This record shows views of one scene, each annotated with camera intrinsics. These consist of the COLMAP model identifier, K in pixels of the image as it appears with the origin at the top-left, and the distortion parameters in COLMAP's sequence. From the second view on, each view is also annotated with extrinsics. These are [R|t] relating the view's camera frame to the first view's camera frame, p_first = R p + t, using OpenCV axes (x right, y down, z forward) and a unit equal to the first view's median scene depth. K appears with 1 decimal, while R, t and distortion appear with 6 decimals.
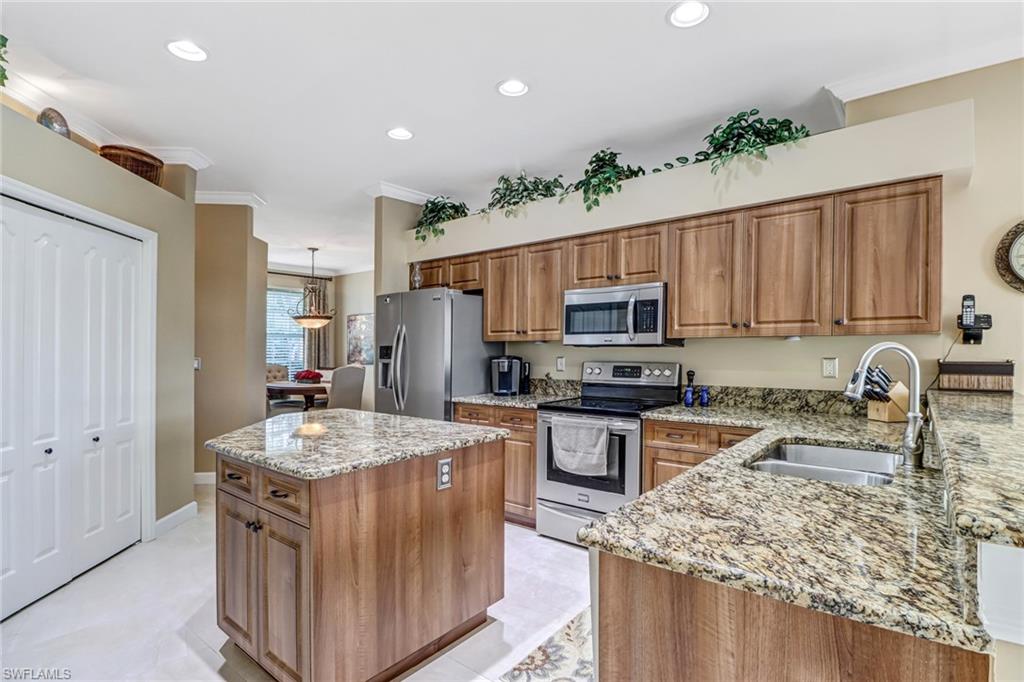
lens RADIAL K [[500.7, 0, 530.7], [0, 500.7, 338.8], [0, 0, 1]] dist [0.003080, -0.010474]
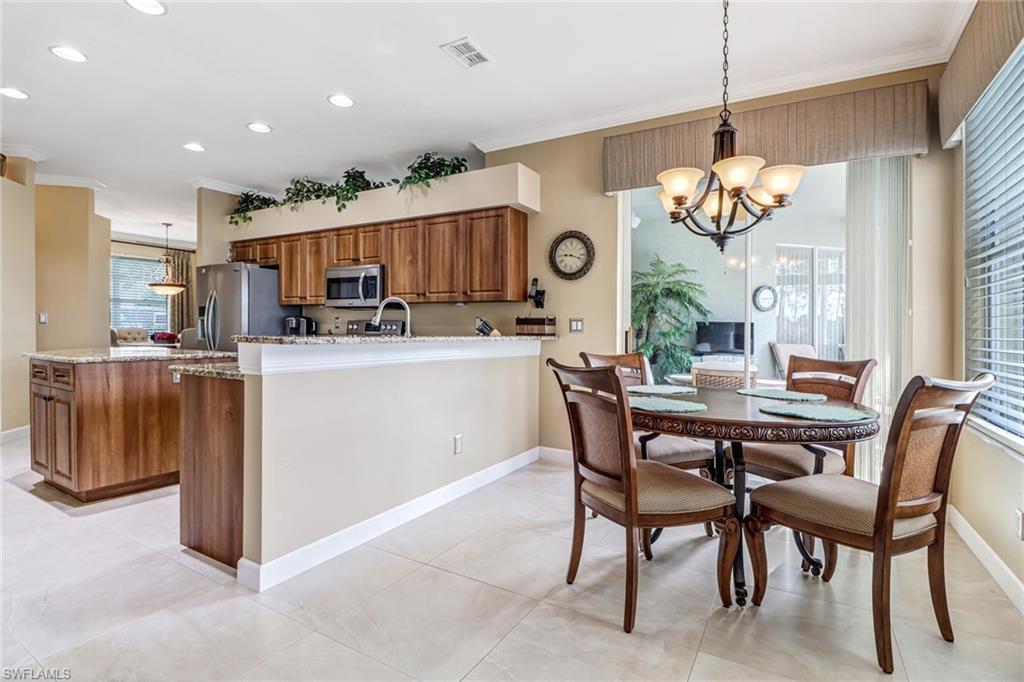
lens RADIAL K [[500.7, 0, 520.2], [0, 500.7, 336.7], [0, 0, 1]] dist [0.003080, -0.010474]
pose [[0.991063, 0.018860, 0.132052, 0.511318], [-0.023341, 0.999200, 0.032467, 0.045582], [-0.131334, -0.035259, 0.990711, -0.555437]]
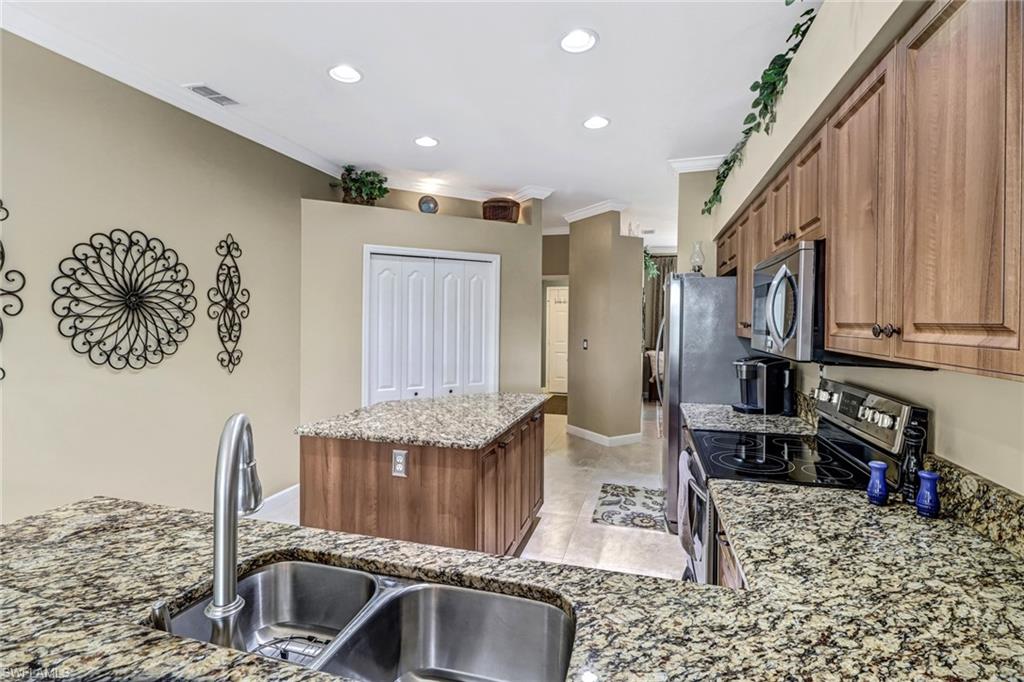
lens RADIAL K [[486.9, 0, 513.4], [0, 486.9, 324.7], [0, 0, 1]] dist [-0.026816, -0.002471]
pose [[0.379928, 0.014579, -0.924901, 0.648636], [0.010442, 0.999744, 0.020048, -0.042896], [0.924957, -0.017275, 0.379679, 0.578447]]
